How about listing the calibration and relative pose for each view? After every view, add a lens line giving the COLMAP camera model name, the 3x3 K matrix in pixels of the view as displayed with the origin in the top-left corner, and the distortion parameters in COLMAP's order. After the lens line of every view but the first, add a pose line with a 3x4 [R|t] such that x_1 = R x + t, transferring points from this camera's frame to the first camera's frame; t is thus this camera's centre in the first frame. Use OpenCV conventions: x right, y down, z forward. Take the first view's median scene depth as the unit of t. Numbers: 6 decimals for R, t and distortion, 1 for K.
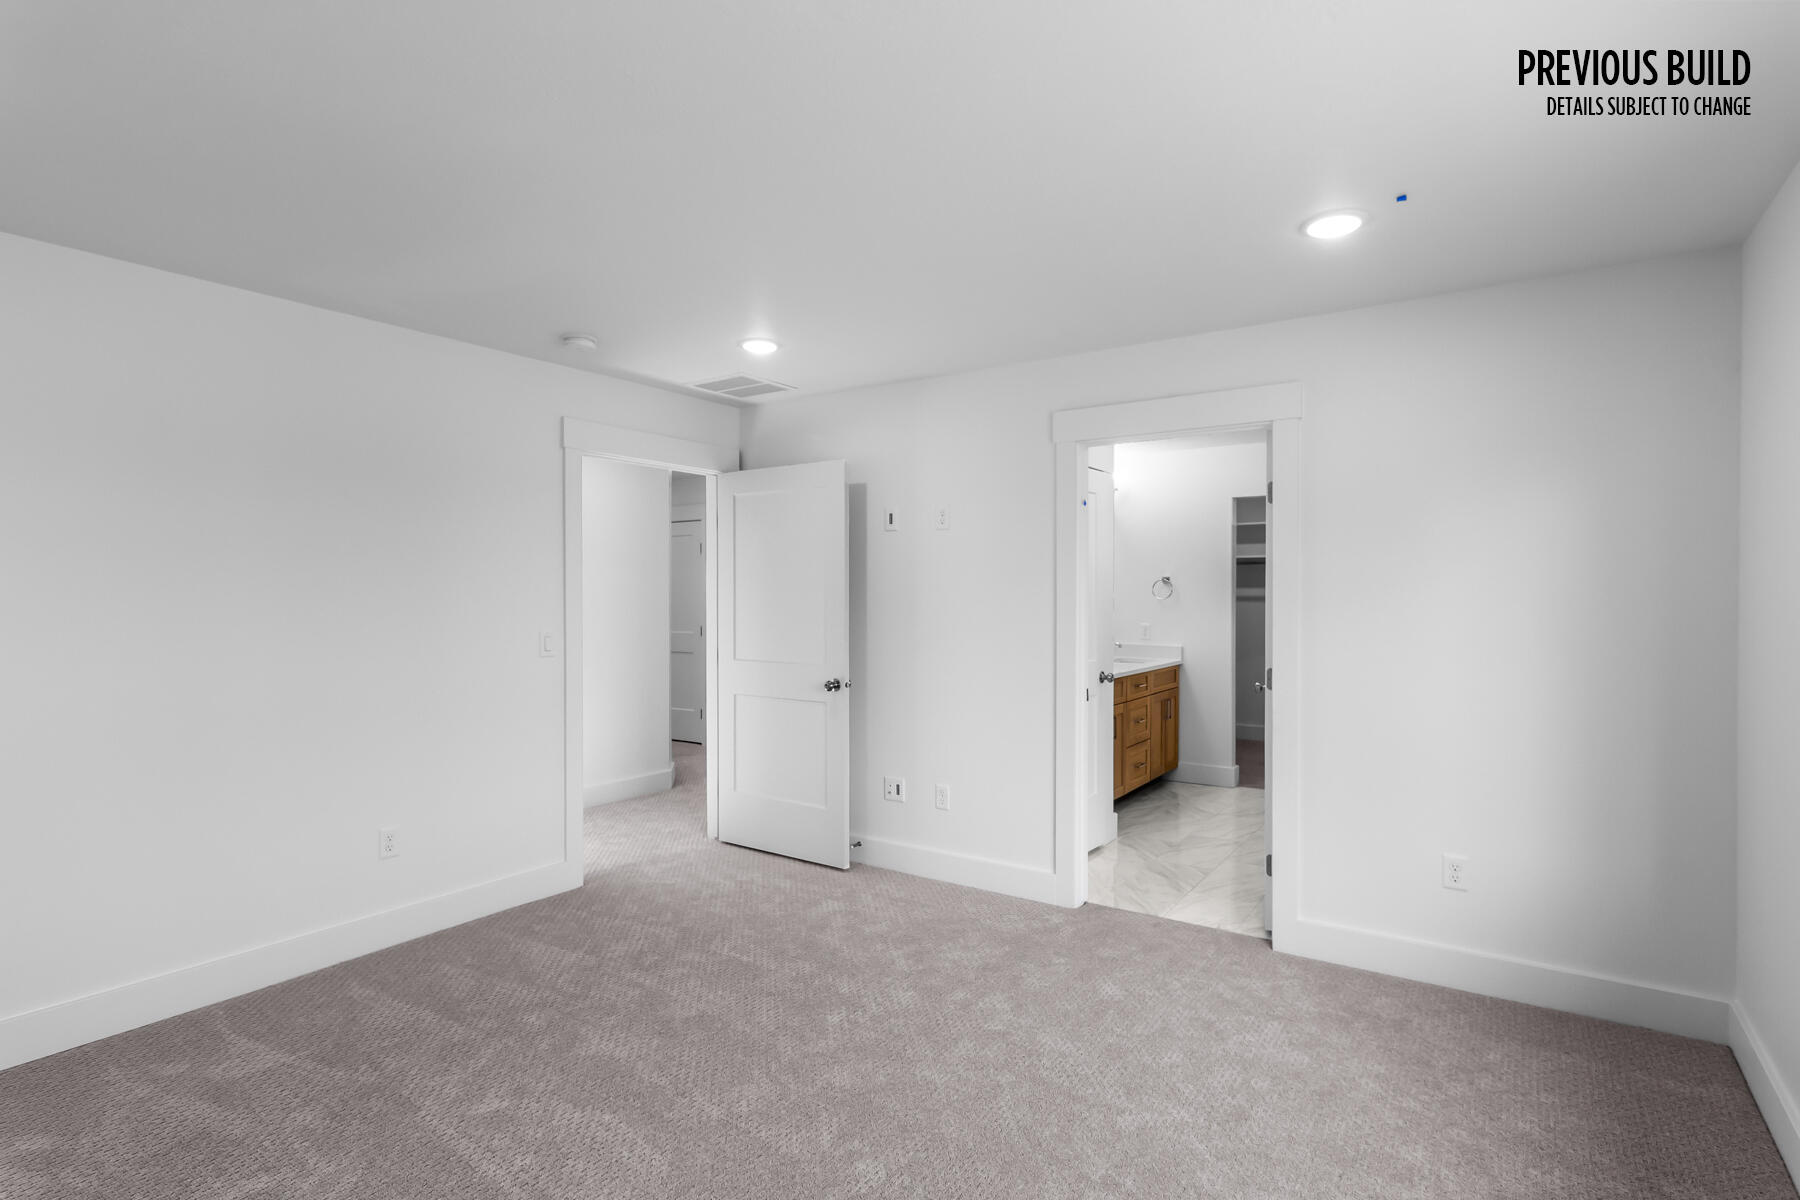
lens RADIAL K [[885.6, 0, 900.0], [0, 885.6, 600.0], [0, 0, 1]] dist [0.000365, -0.000627]
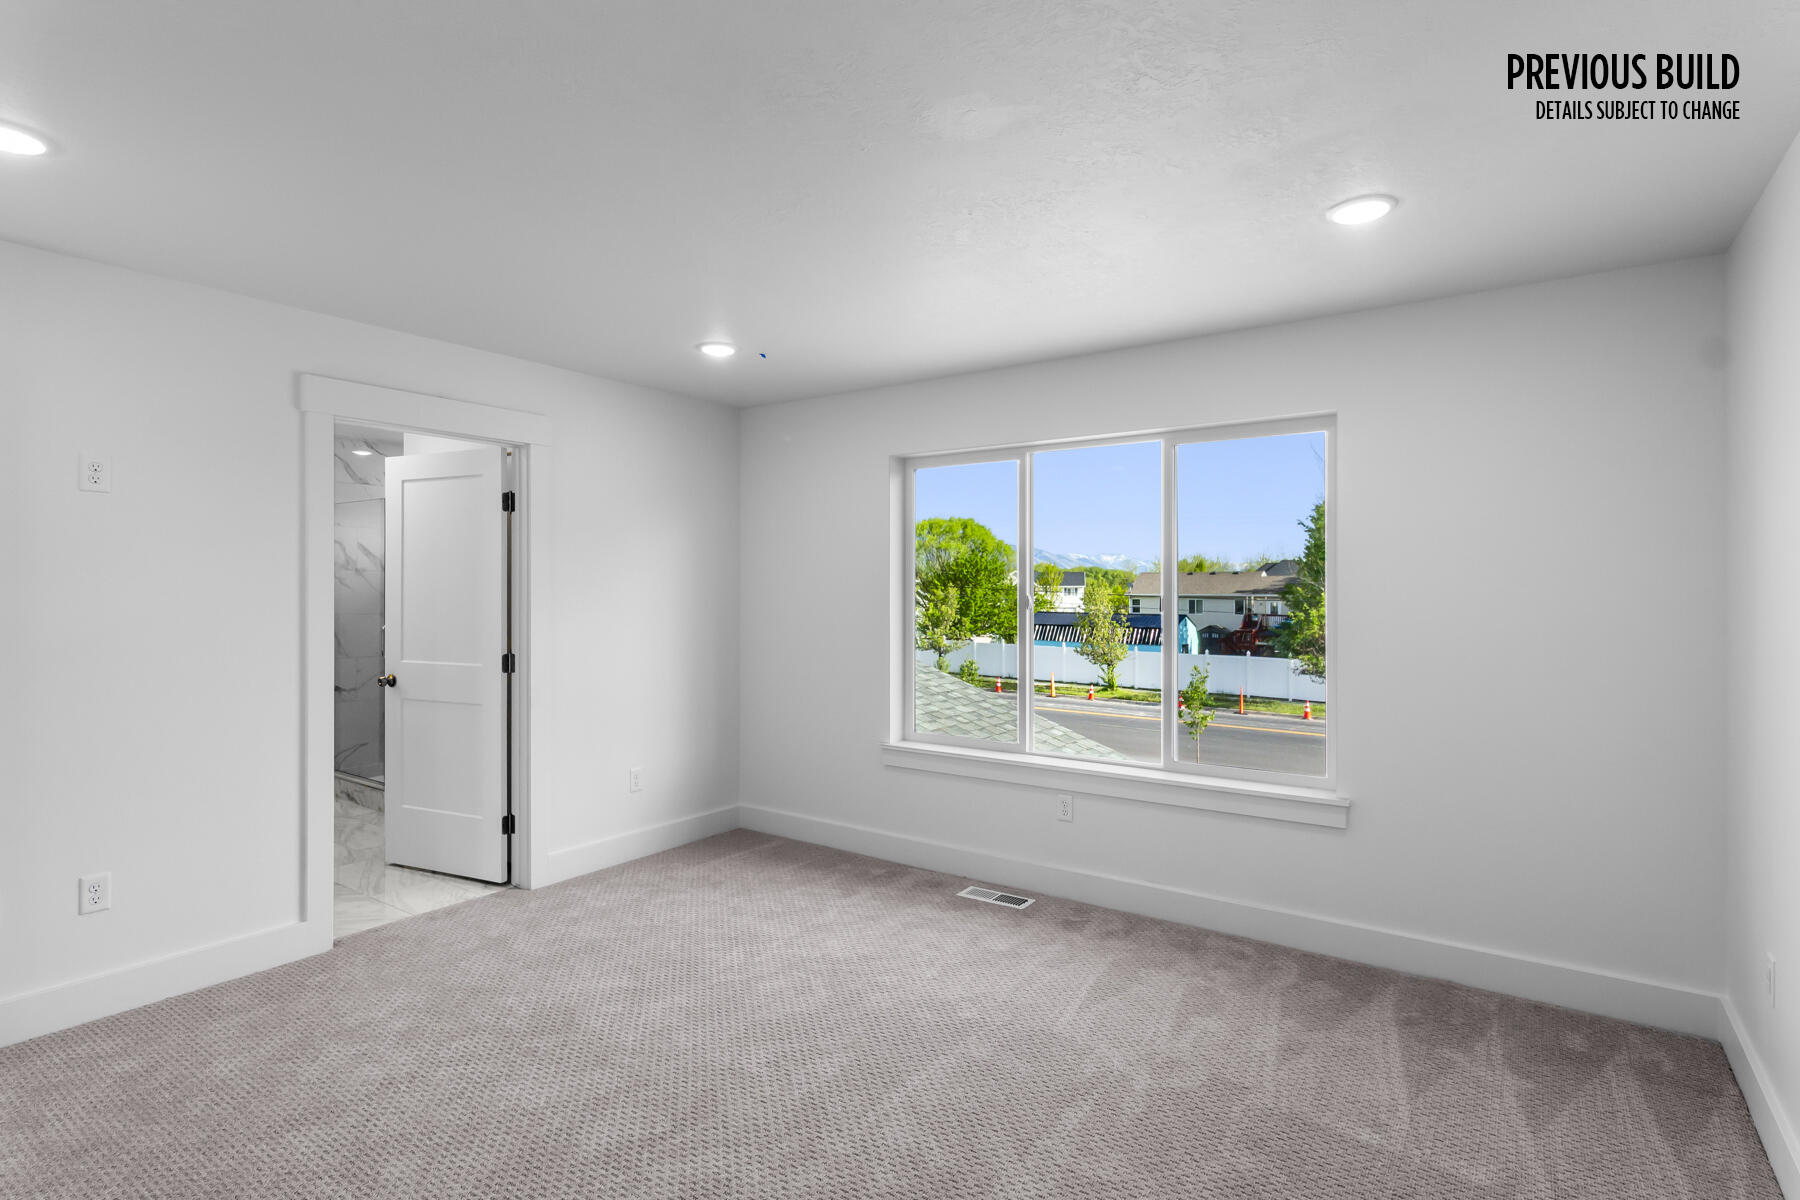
lens RADIAL K [[885.6, 0, 900.0], [0, 885.6, 600.0], [0, 0, 1]] dist [0.000365, -0.000627]
pose [[0.013090, -0.000185, 0.999914, -0.739767], [0.006585, 0.999978, 0.000099, 0.008140], [-0.999893, 0.006583, 0.013091, 0.471955]]
